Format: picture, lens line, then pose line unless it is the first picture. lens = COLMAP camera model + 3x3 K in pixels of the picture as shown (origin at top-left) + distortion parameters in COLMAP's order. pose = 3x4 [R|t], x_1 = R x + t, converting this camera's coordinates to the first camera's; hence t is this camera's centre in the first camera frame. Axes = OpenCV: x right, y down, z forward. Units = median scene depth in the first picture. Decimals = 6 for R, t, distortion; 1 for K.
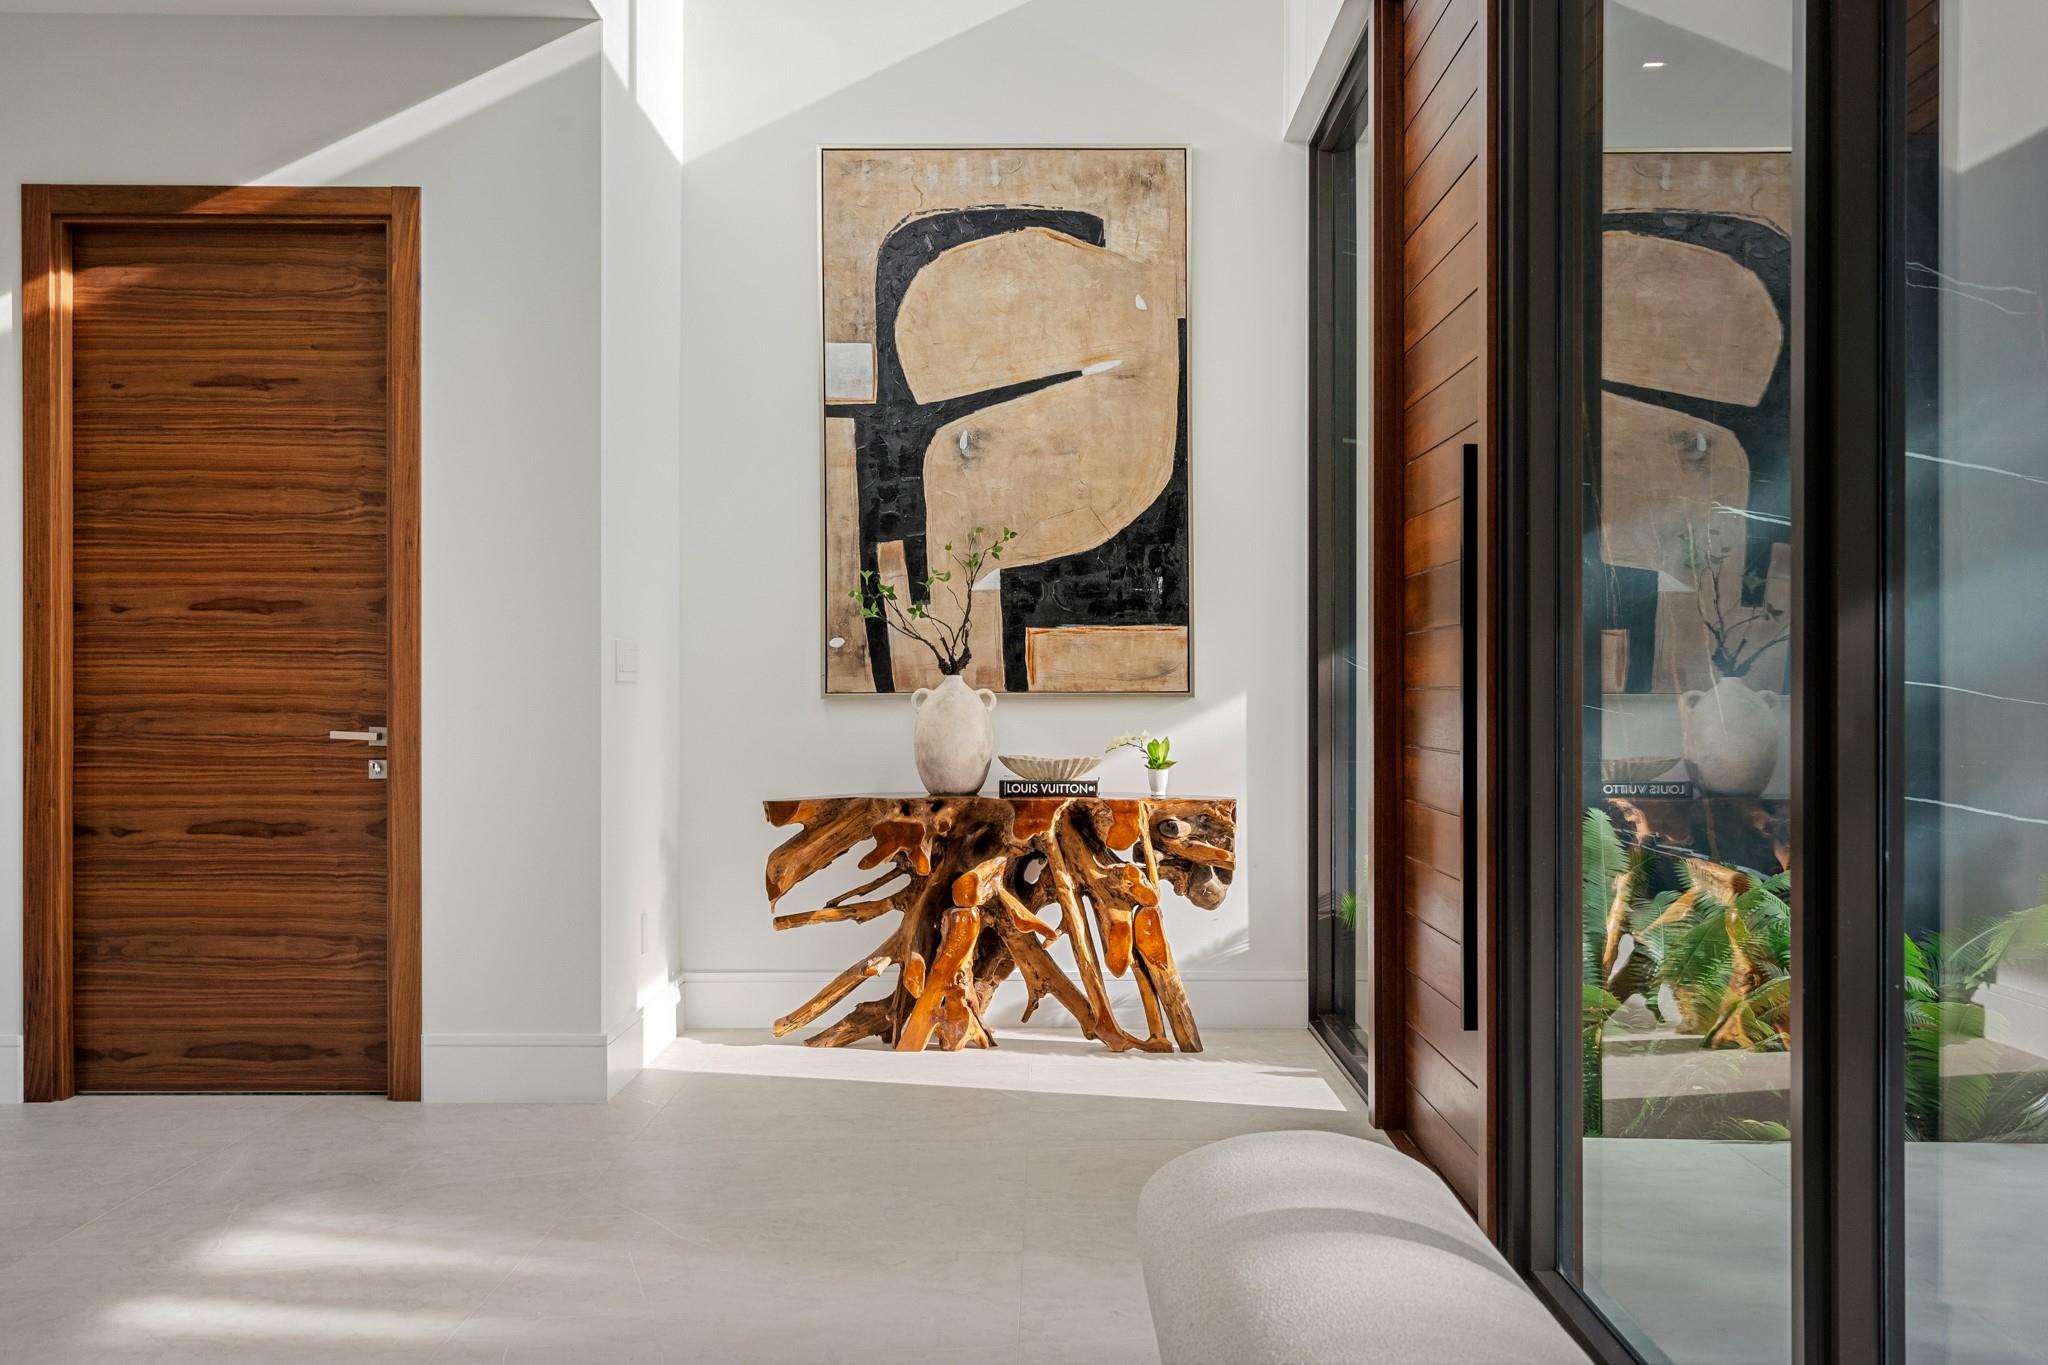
lens RADIAL K [[2007.6, 0, 1024.5], [0, 2007.6, 683.2], [0, 0, 1]] dist [0.017884, 0.000000]
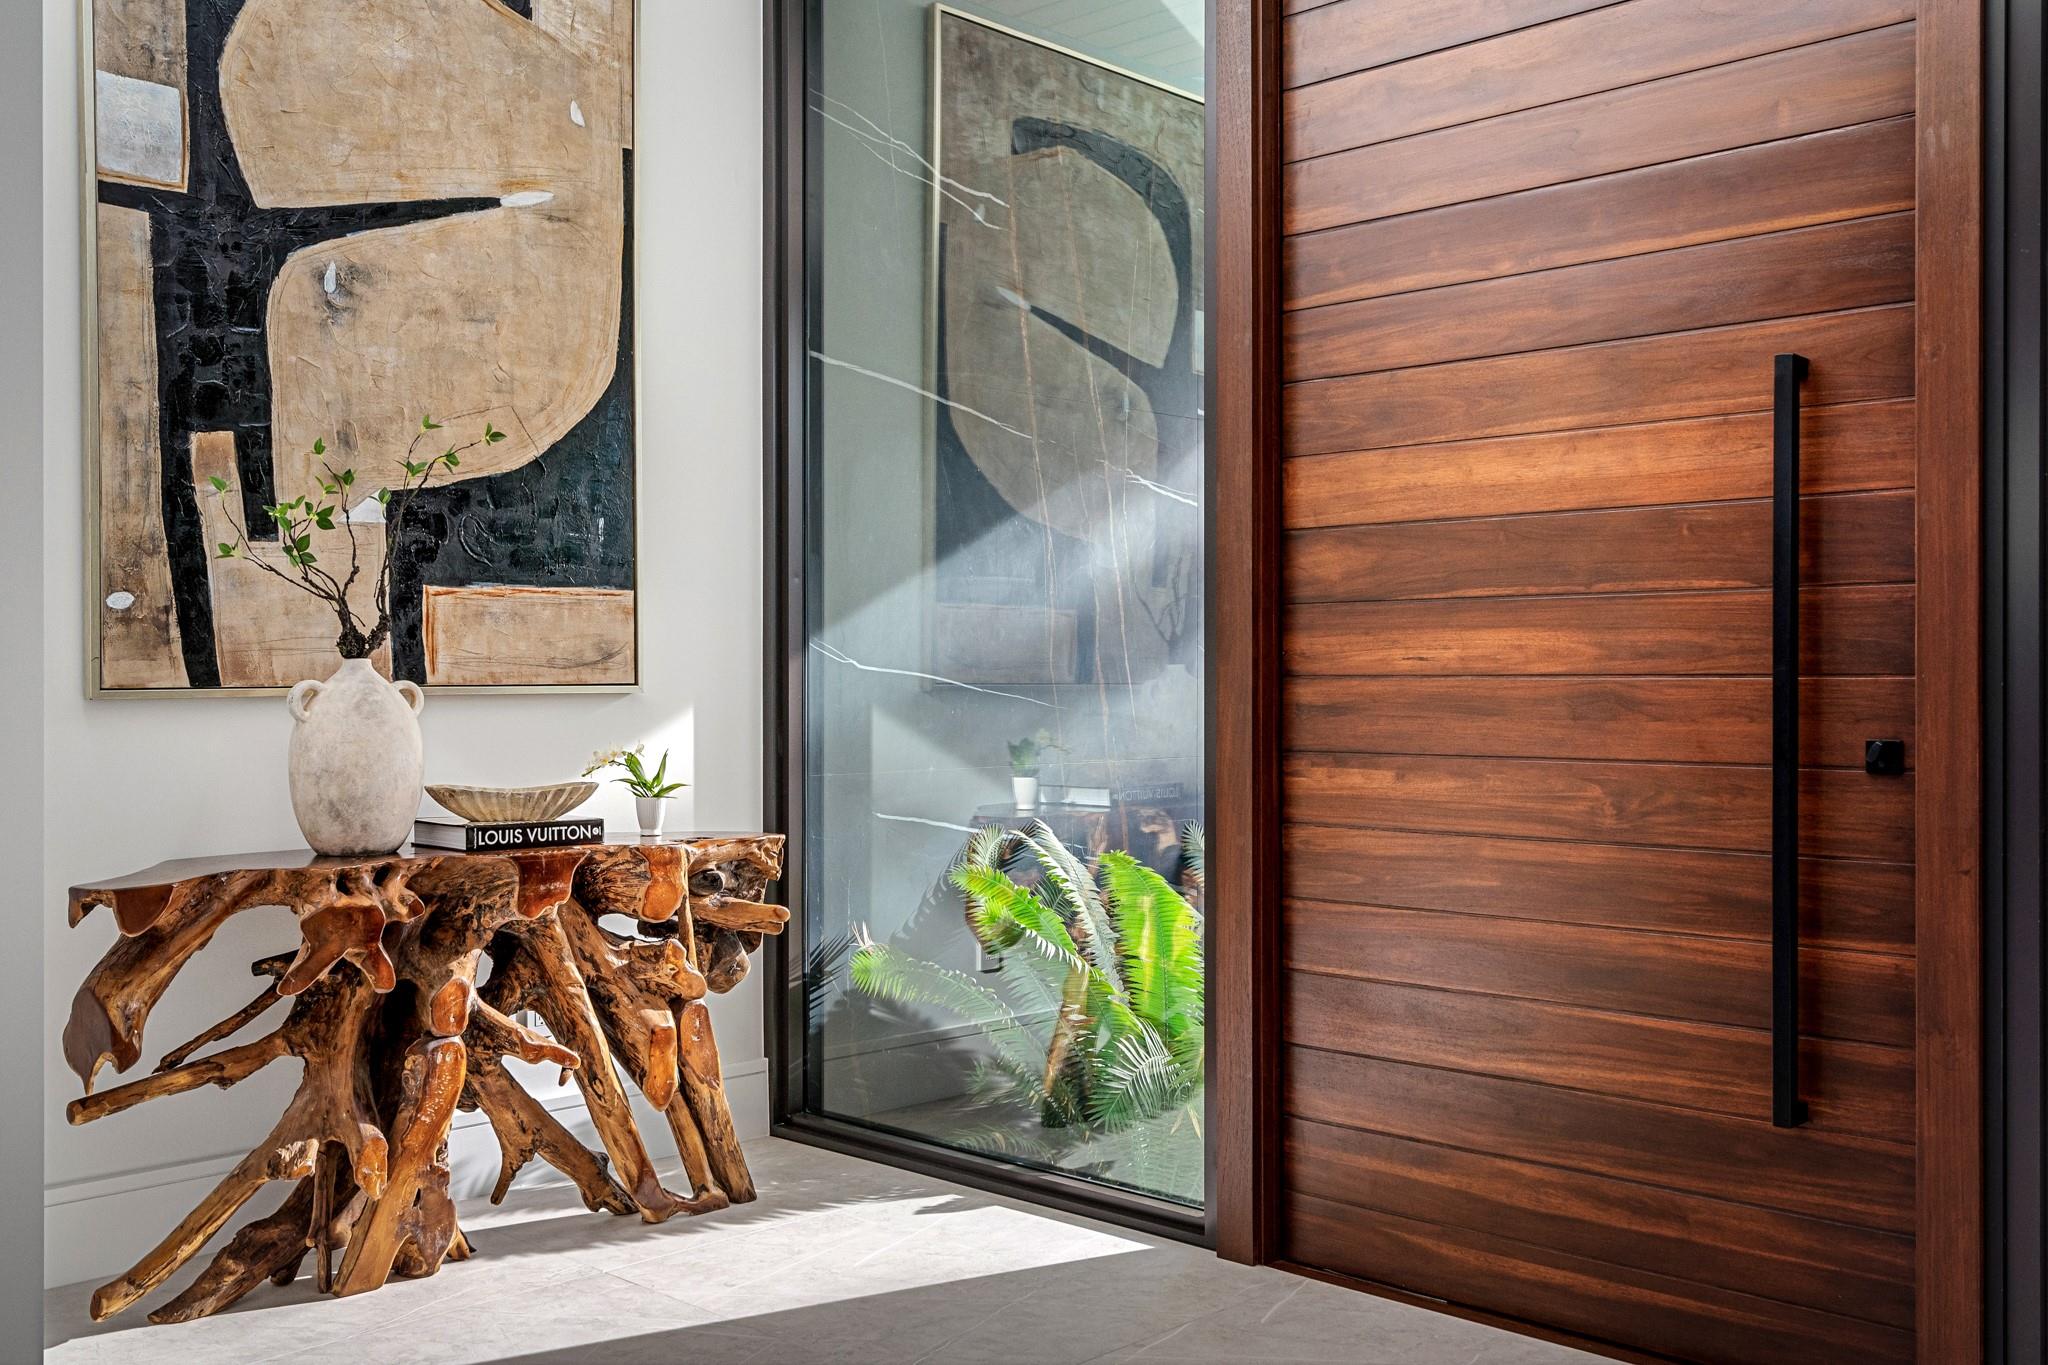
lens RADIAL K [[1946.5, 0, 1023.1], [0, 1946.5, 686.8], [0, 0, 1]] dist [-0.000505, 0.000000]
pose [[0.696973, -0.004953, 0.717080, -0.311524], [-0.001047, 0.999968, 0.007925, -0.000330], [-0.717096, -0.006274, 0.696946, 0.429570]]
